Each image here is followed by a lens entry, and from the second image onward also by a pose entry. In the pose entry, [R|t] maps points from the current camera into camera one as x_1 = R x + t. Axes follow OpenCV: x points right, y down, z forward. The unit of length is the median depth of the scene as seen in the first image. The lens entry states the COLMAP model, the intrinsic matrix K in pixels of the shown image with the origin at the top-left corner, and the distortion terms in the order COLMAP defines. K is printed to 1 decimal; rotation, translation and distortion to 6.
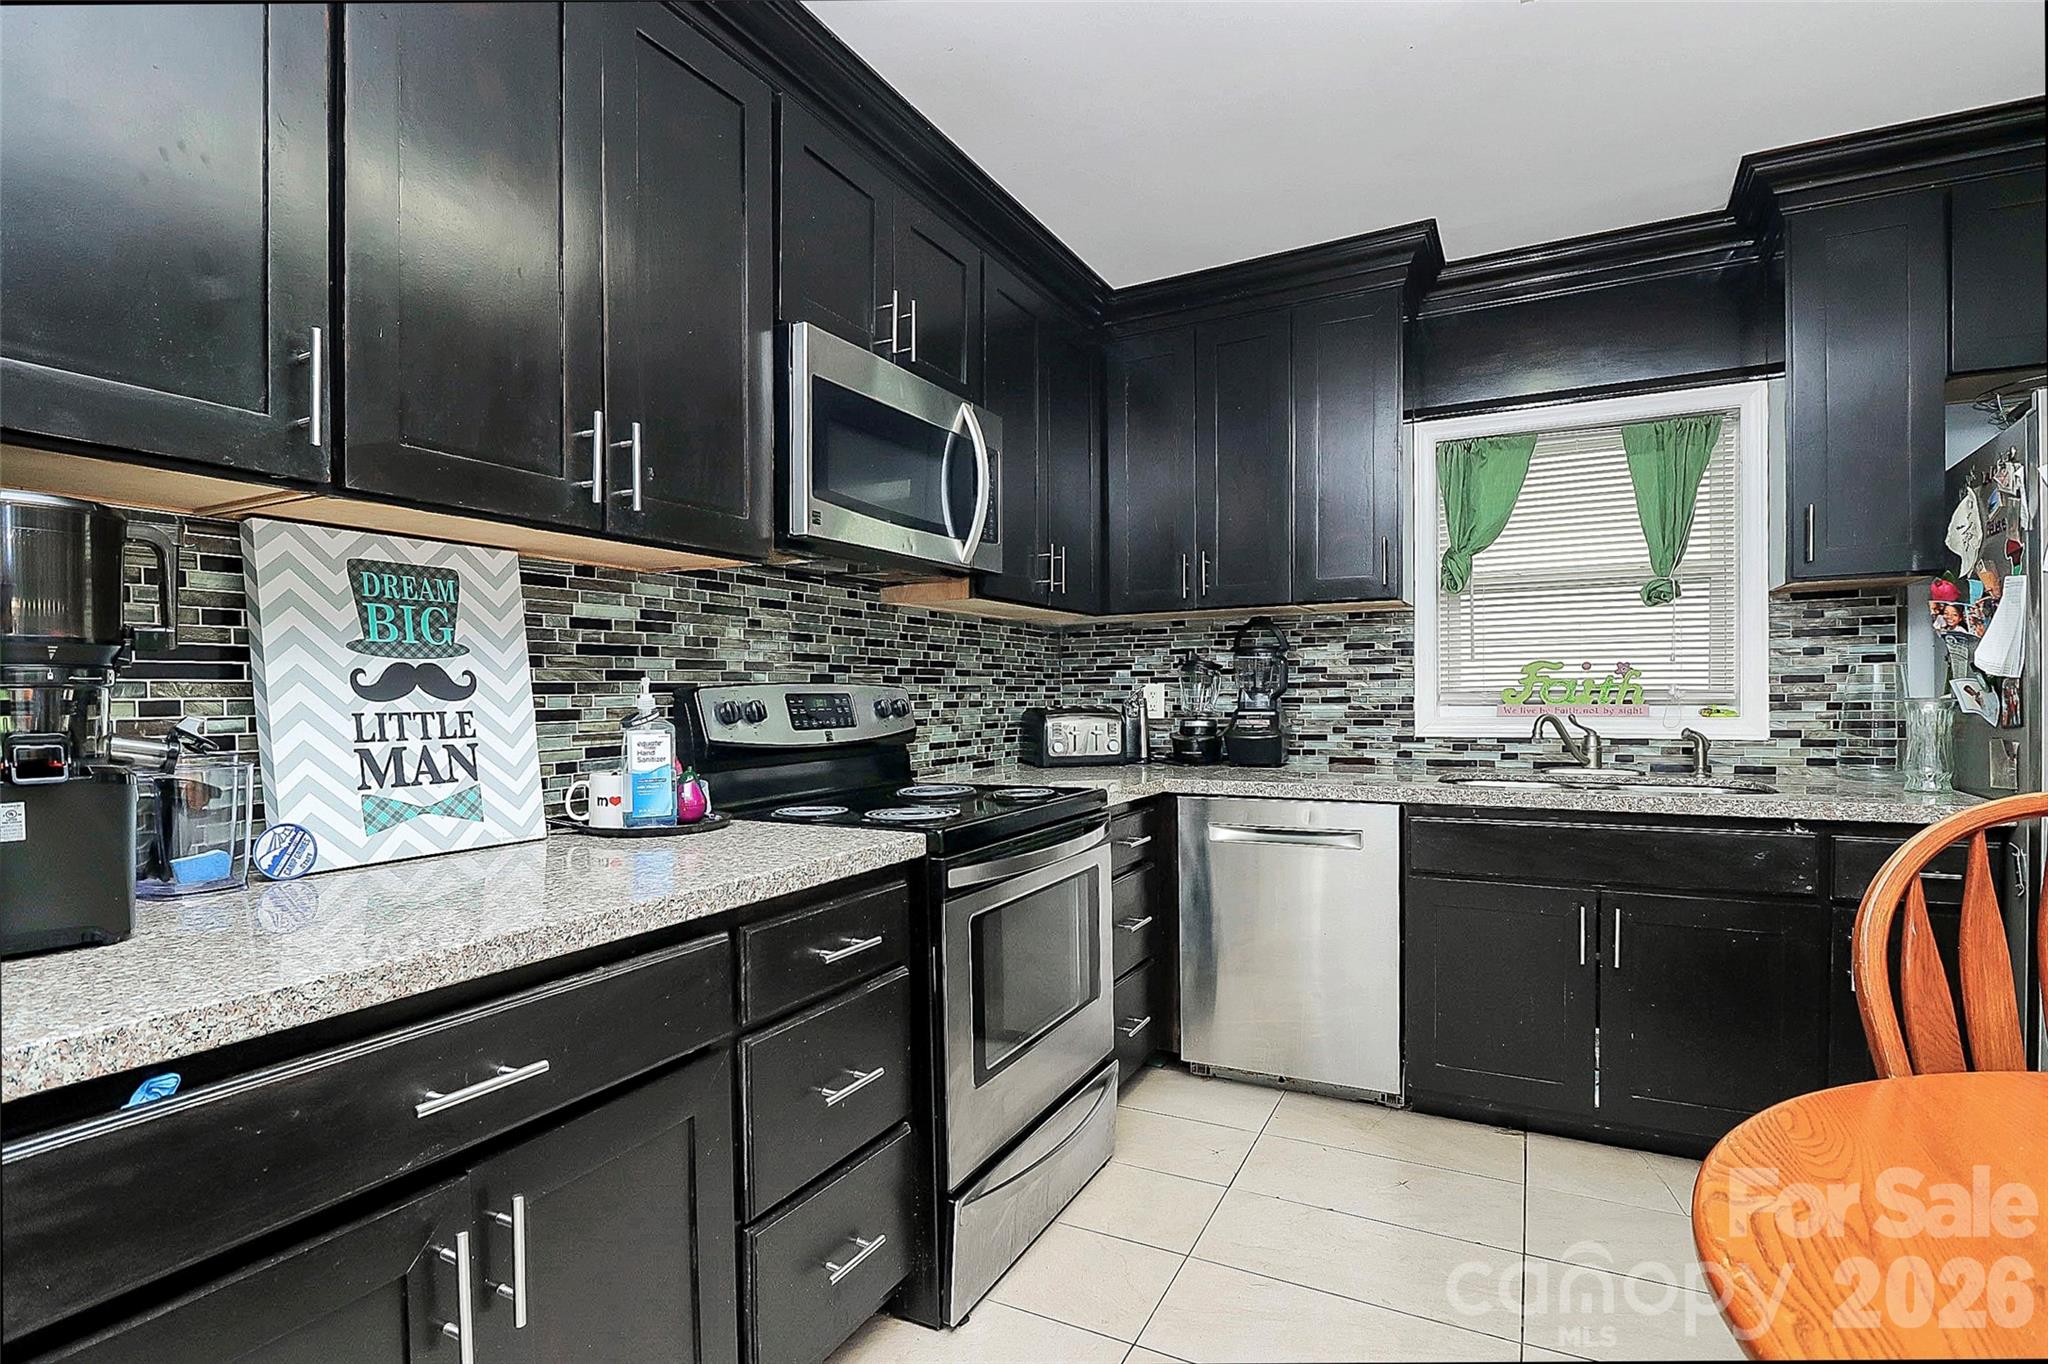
lens RADIAL K [[963.8, 0, 1030.8], [0, 963.8, 712.2], [0, 0, 1]] dist [-0.002743, -0.012034]
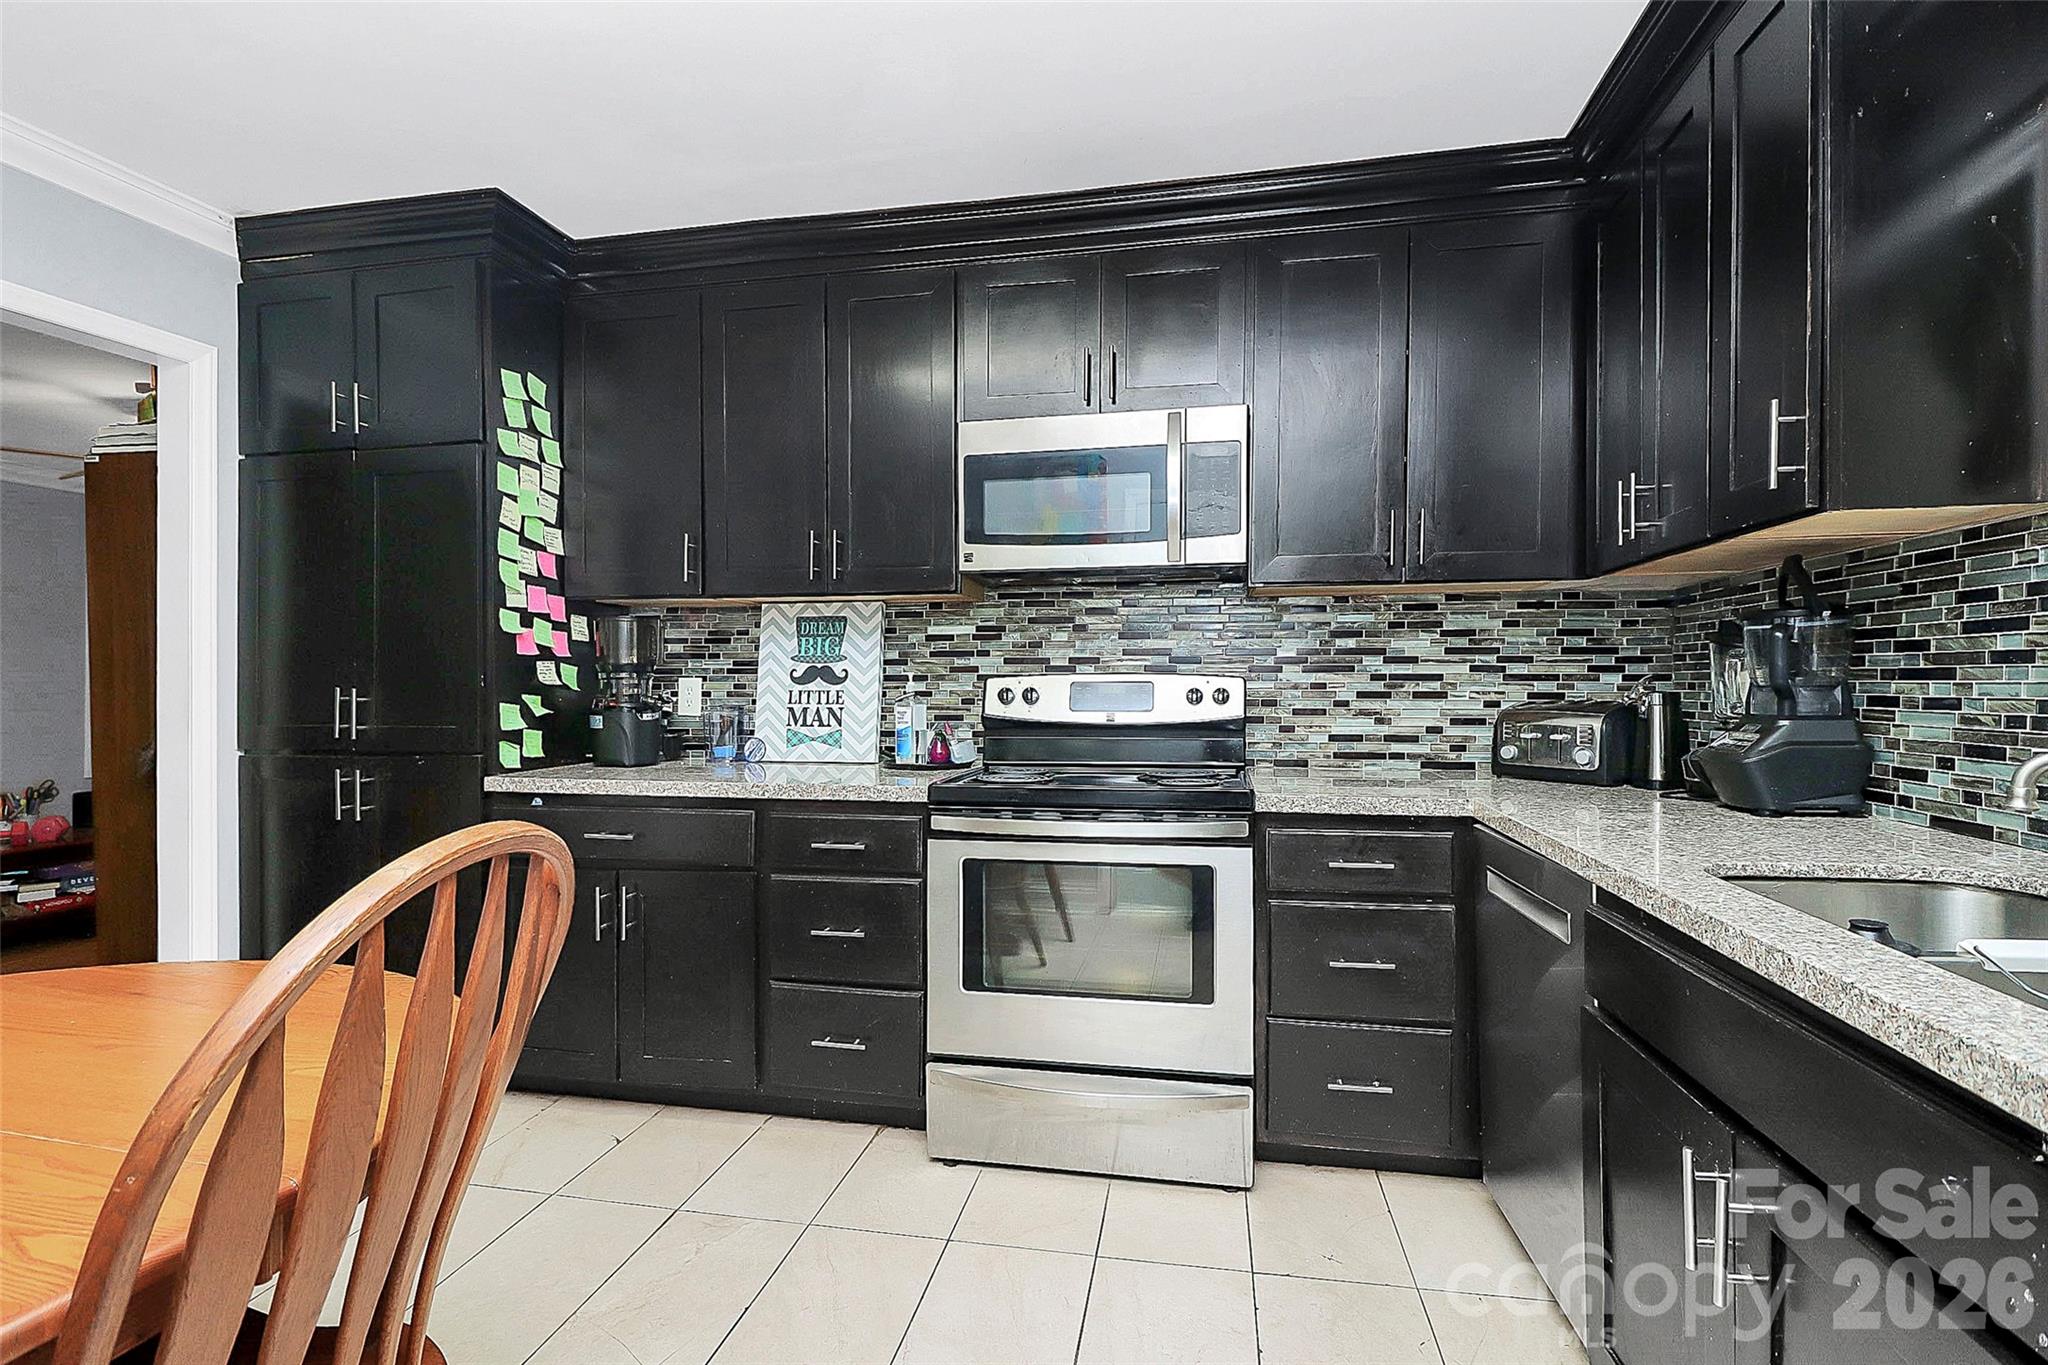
lens RADIAL K [[962.5, 0, 1030.4], [0, 962.5, 687.5], [0, 0, 1]] dist [0.000805, -0.012949]
pose [[0.288381, 0.015933, -0.957383, 0.800219], [-0.020297, 0.999739, 0.010524, -0.020396], [0.957301, 0.016397, 0.288629, 0.479748]]
